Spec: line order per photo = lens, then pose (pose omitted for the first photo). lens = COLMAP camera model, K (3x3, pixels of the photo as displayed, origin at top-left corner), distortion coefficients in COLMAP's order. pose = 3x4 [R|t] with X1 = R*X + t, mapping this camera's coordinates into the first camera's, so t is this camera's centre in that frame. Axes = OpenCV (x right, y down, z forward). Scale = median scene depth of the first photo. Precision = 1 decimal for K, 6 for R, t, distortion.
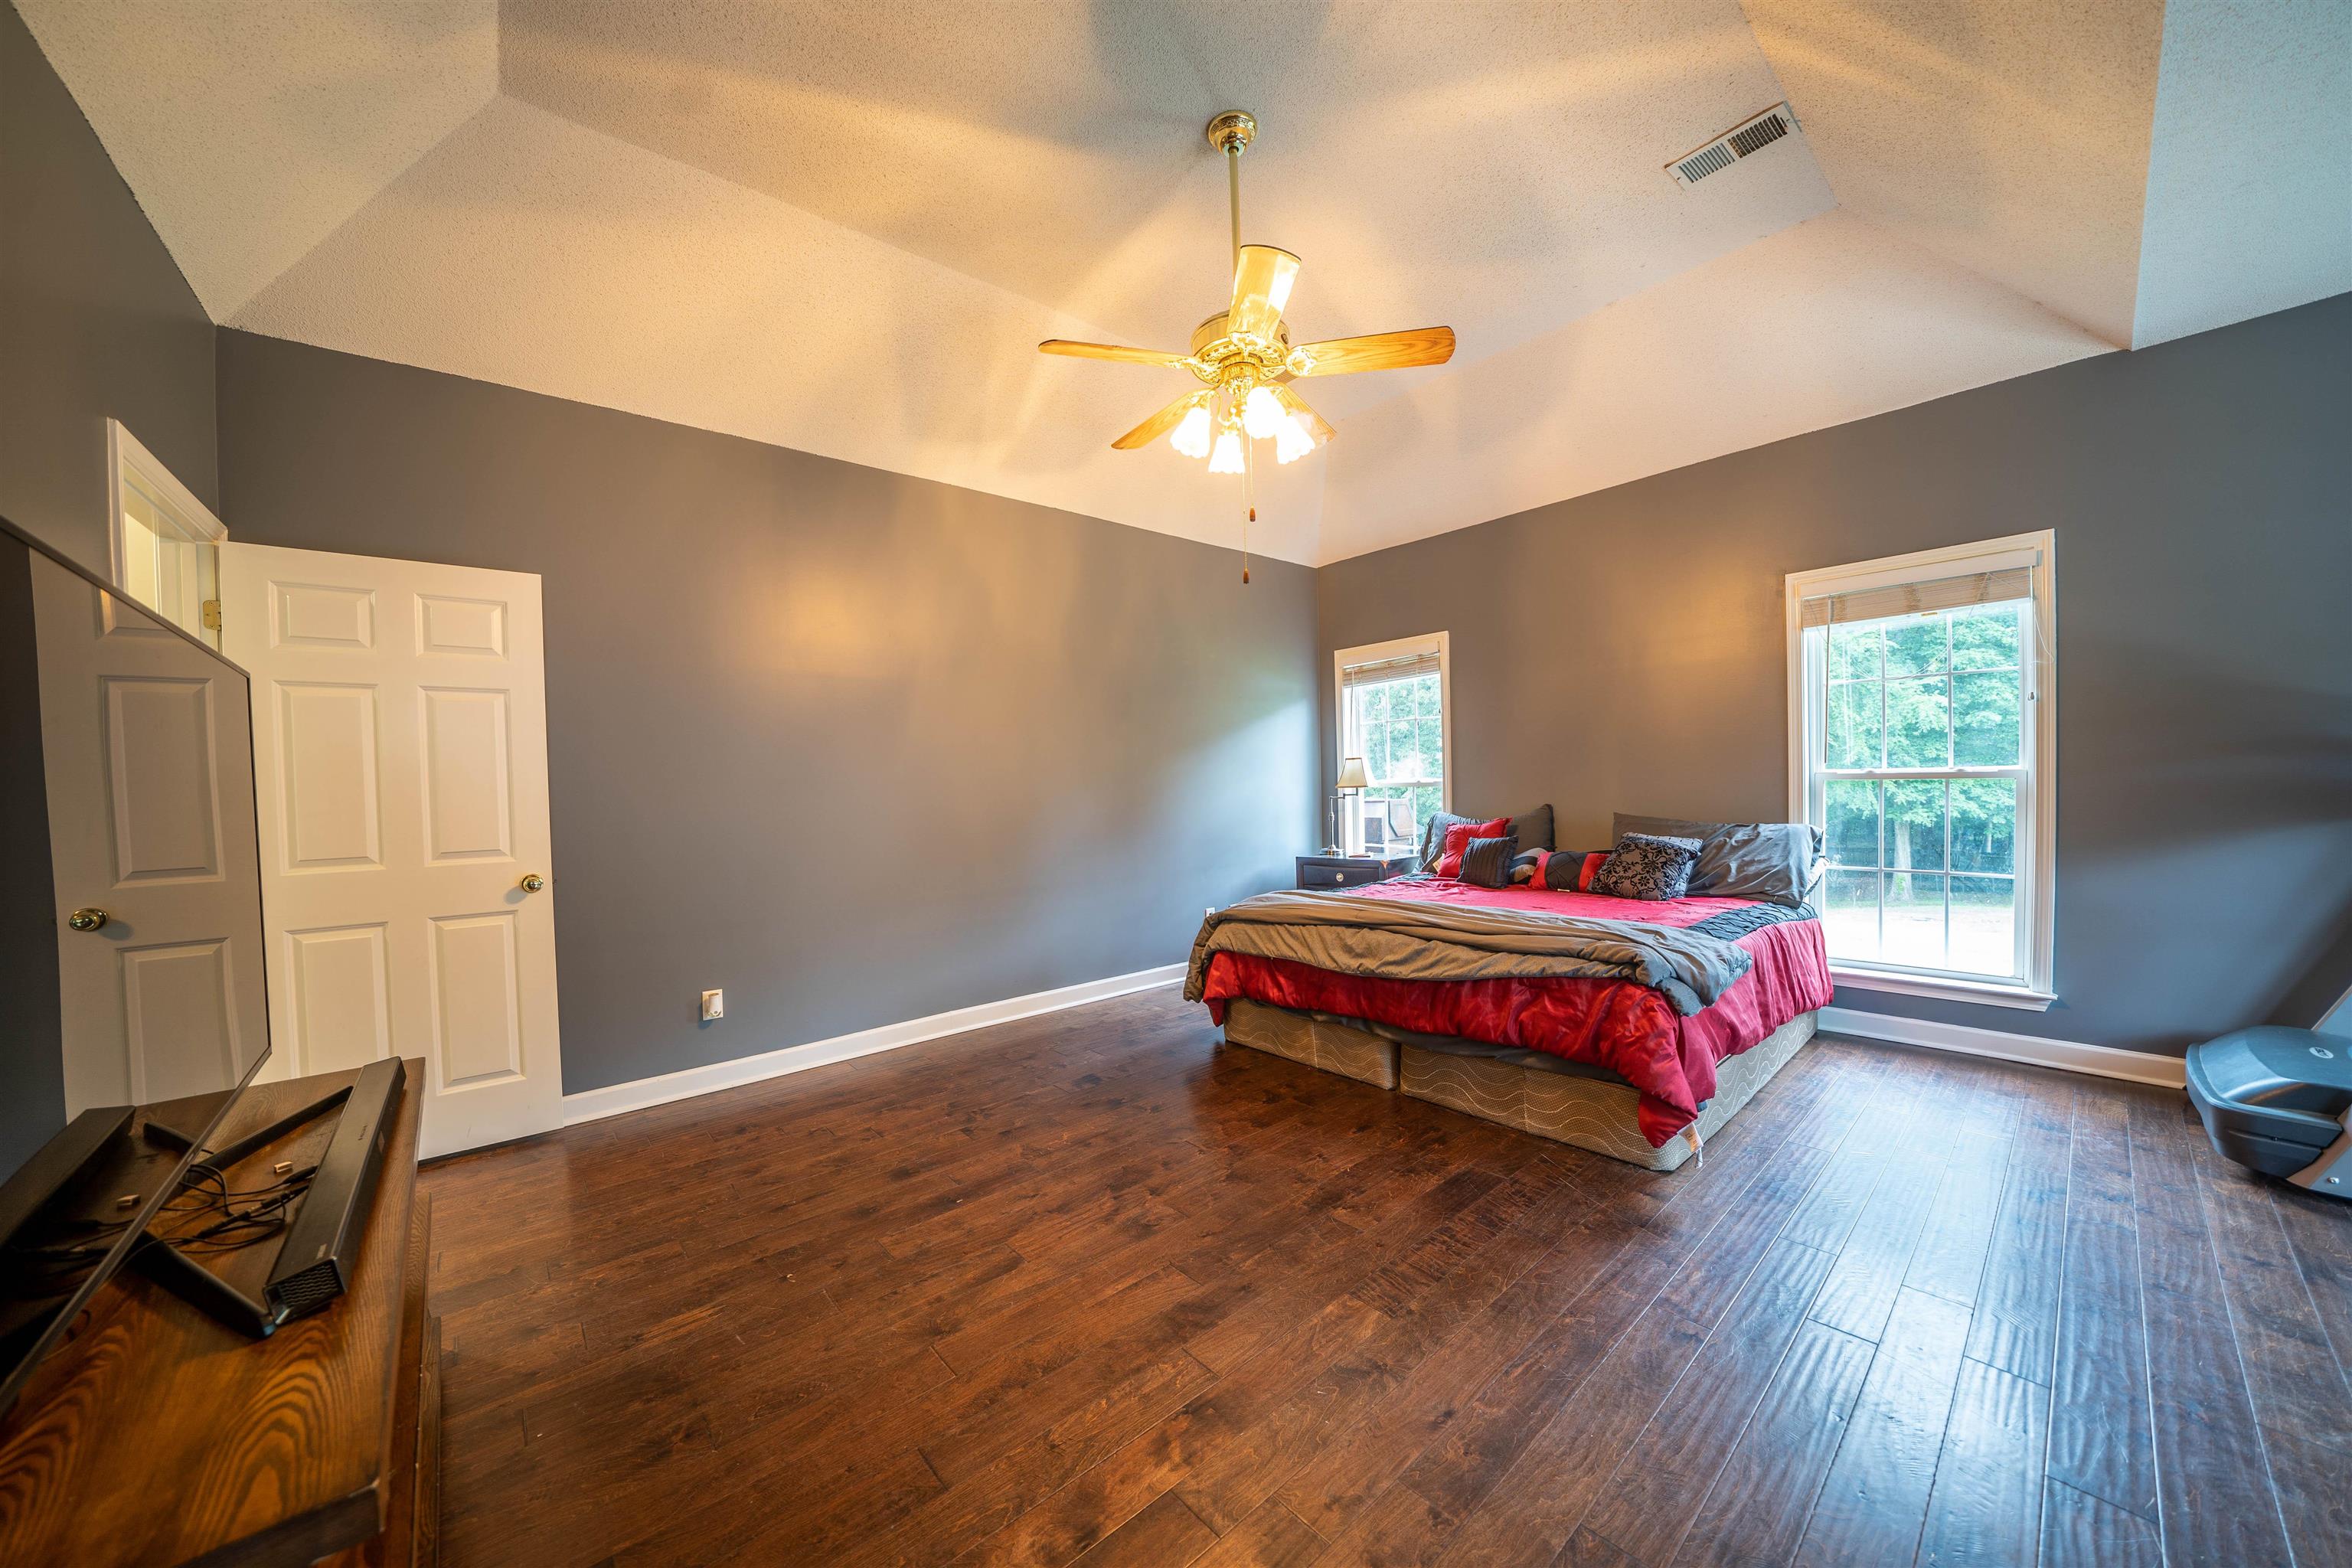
lens RADIAL K [[816.2, 0, 1162.0], [0, 816.2, 801.5], [0, 0, 1]] dist [-0.030603, 0.003694]
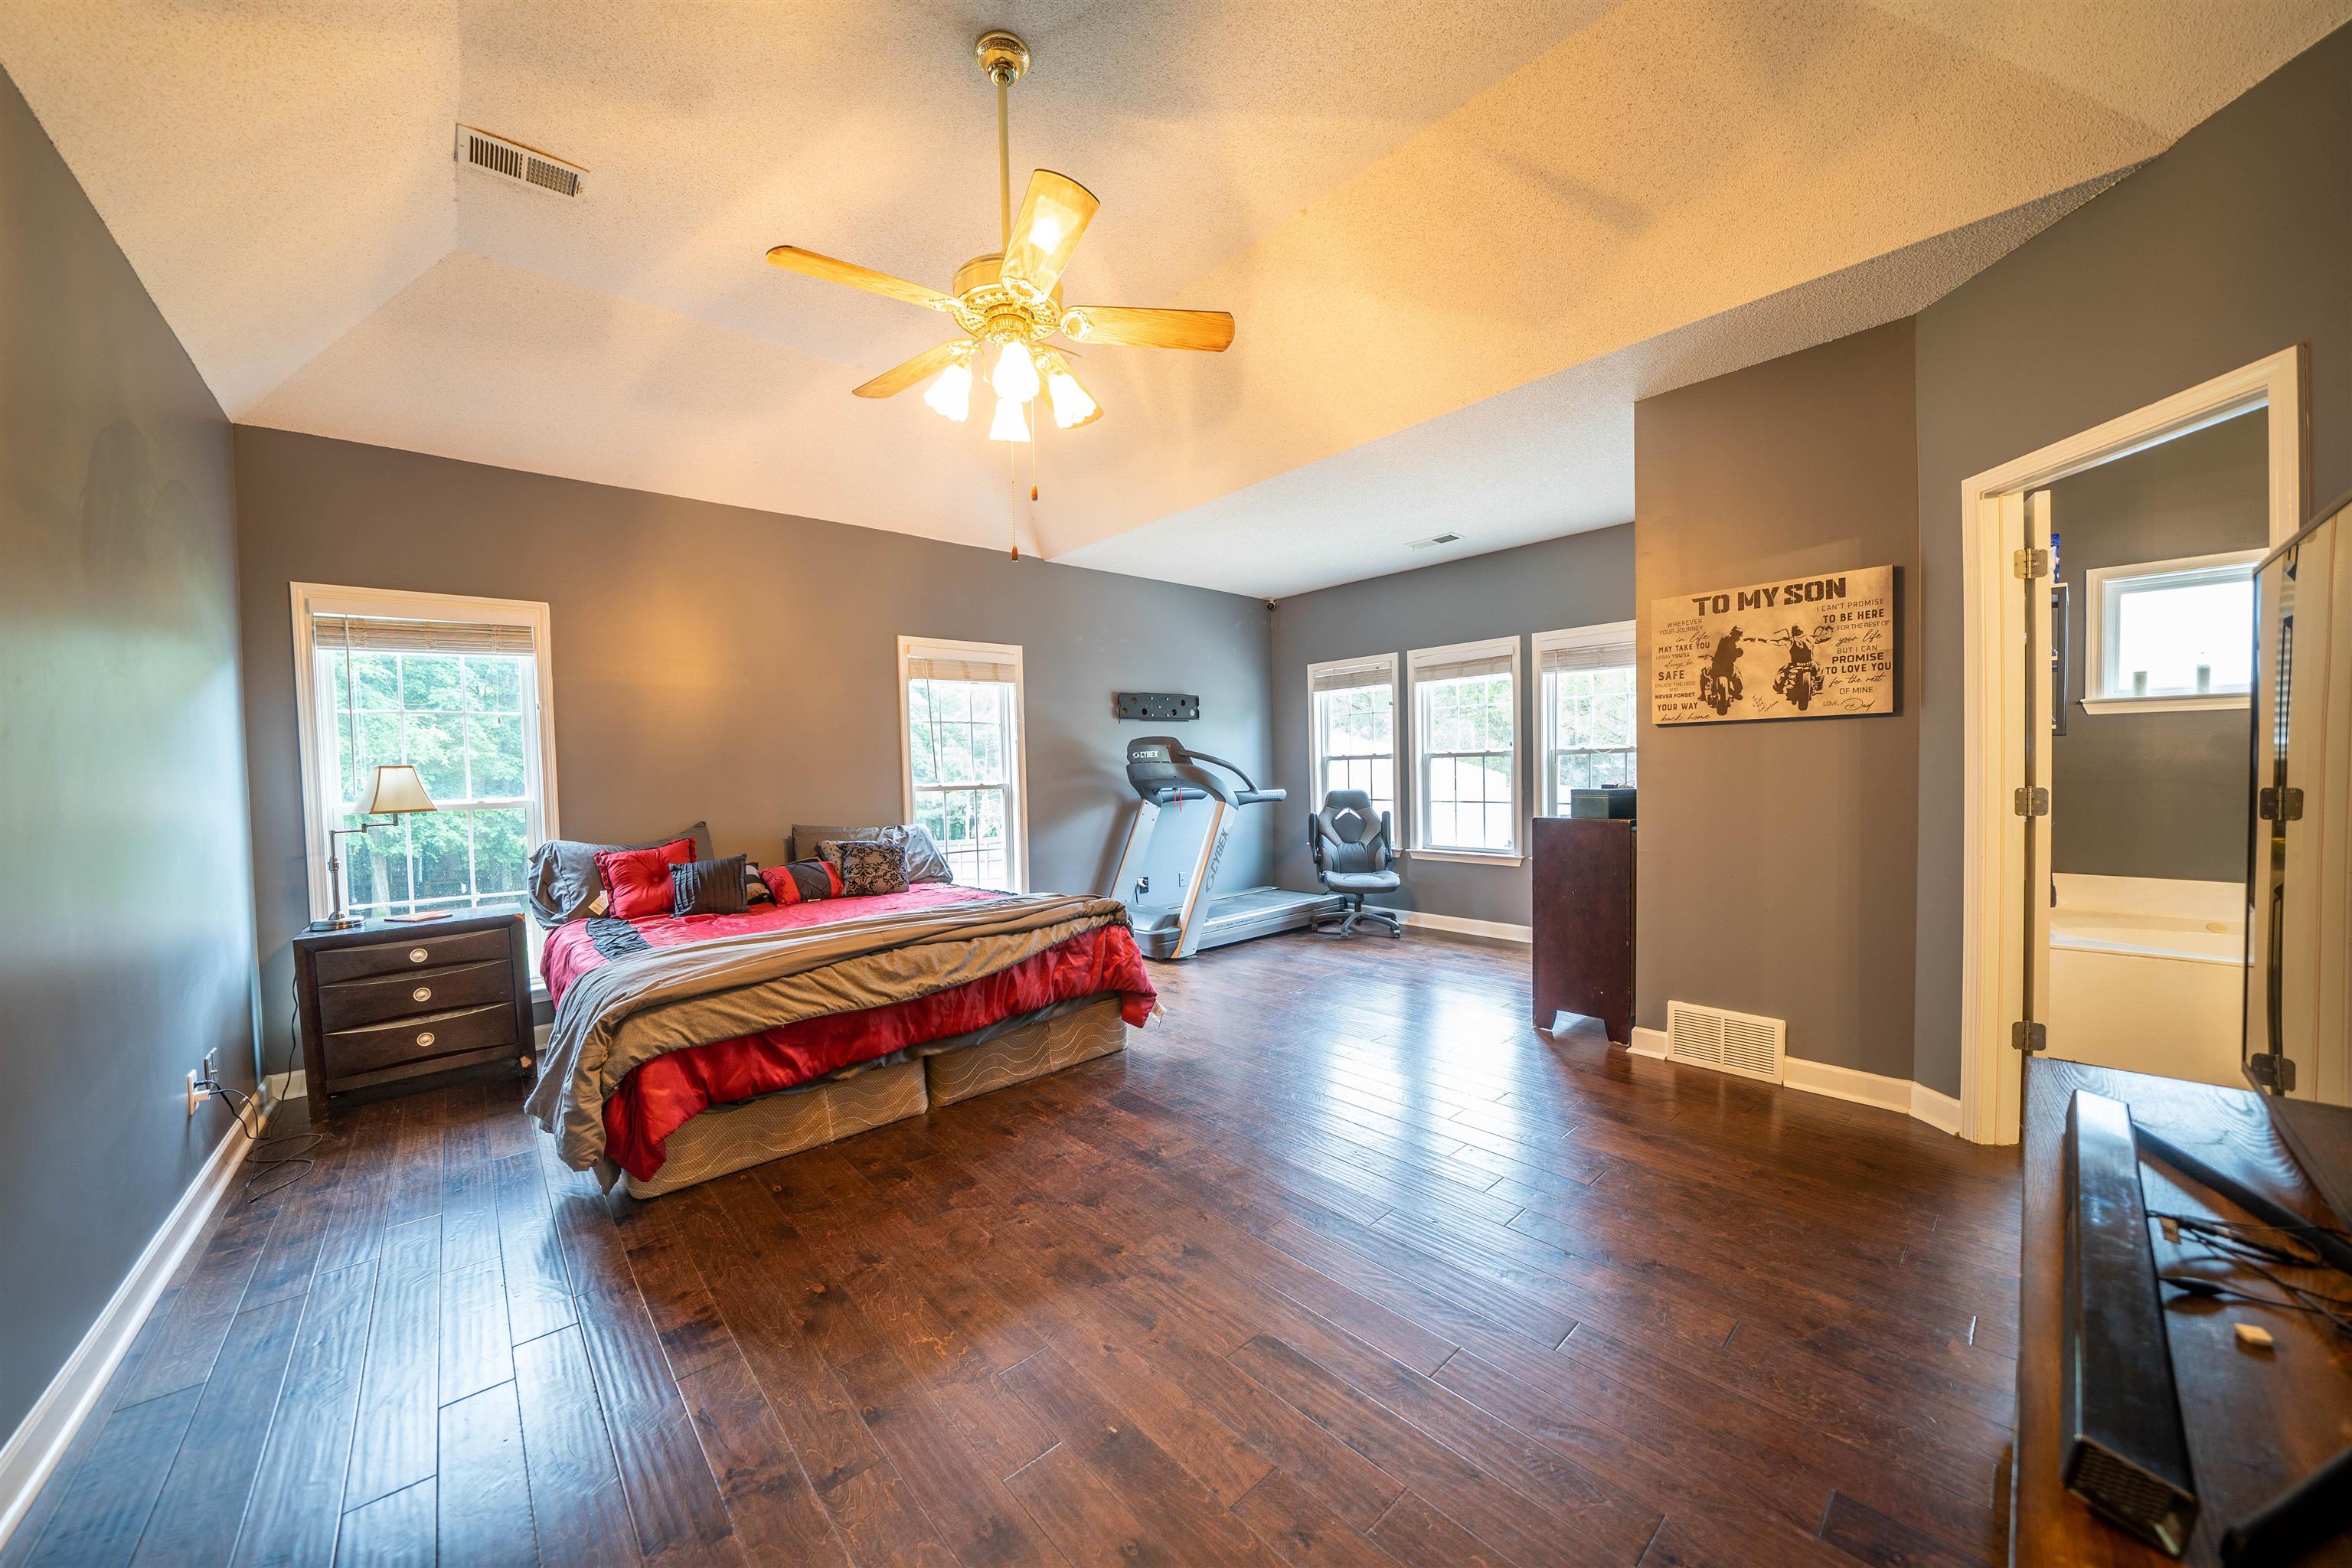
lens RADIAL K [[816.2, 0, 1162.0], [0, 816.2, 801.5], [0, 0, 1]] dist [-0.030603, 0.003694]
pose [[-0.024852, -0.007549, 0.999663, -0.659989], [0.050848, 0.998668, 0.008806, -0.001448], [-0.998397, 0.051049, -0.024435, 0.717069]]
